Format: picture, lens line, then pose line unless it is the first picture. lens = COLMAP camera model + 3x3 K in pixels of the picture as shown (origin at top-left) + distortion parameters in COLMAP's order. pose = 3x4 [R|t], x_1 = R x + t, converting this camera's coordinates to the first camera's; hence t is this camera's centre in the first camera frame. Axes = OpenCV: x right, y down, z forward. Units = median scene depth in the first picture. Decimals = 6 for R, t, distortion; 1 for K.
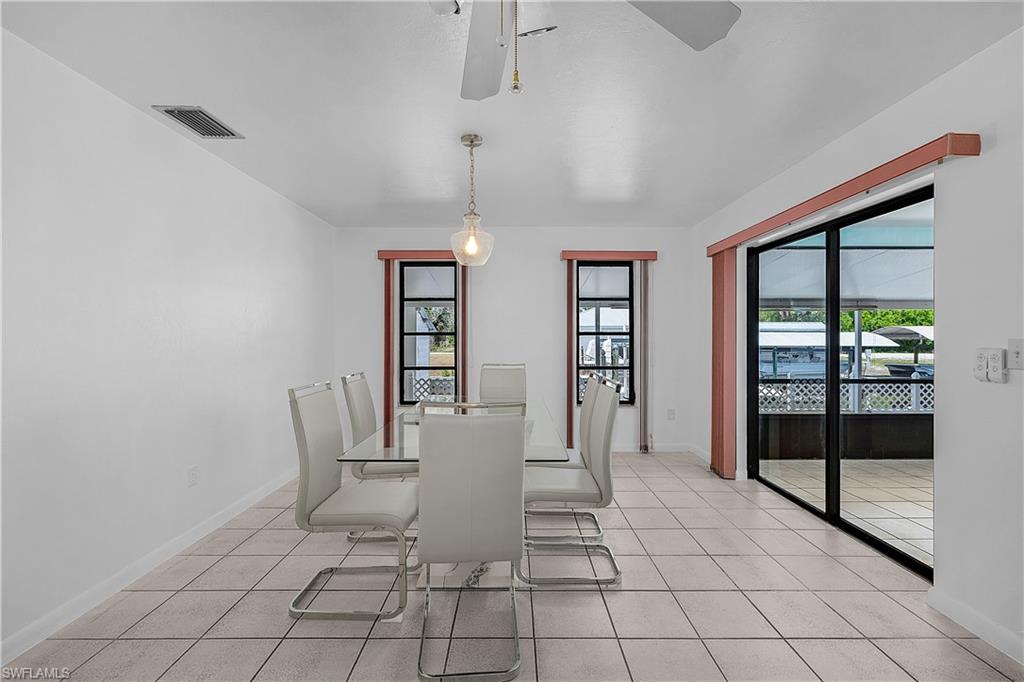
lens RADIAL K [[431.3, 0, 511.3], [0, 431.3, 335.8], [0, 0, 1]] dist [0.000725, 0.000083]
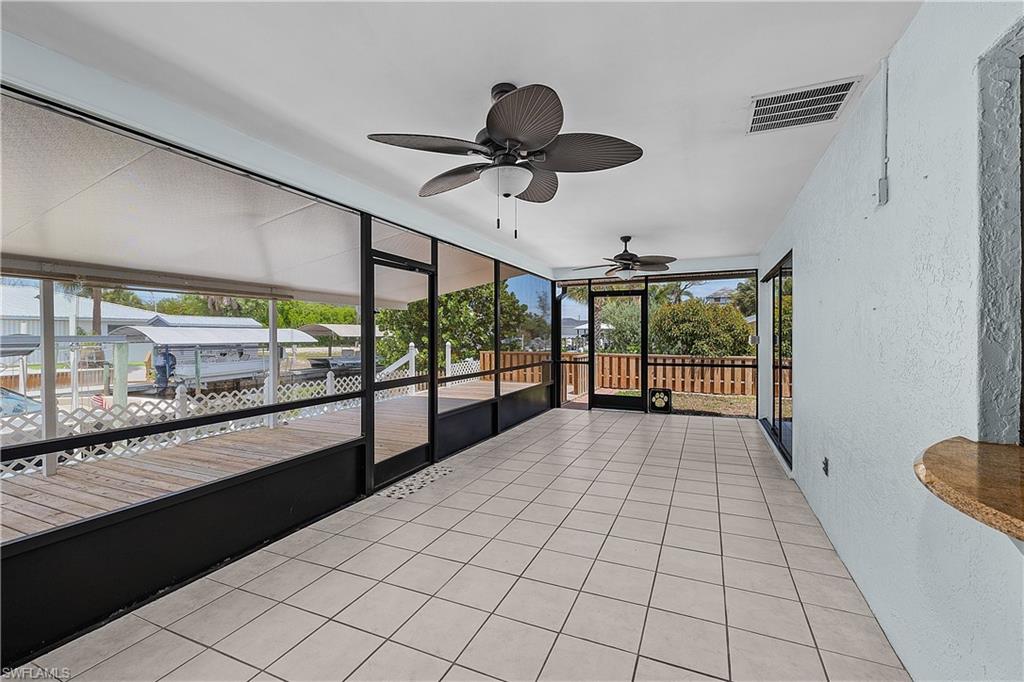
lens RADIAL K [[431.3, 0, 511.3], [0, 431.3, 335.8], [0, 0, 1]] dist [0.000725, 0.000083]
pose [[0.408039, -0.003235, 0.912959, 0.075479], [-0.003521, 0.999981, 0.005117, 0.001483], [-0.912958, -0.005302, 0.408020, 0.078460]]
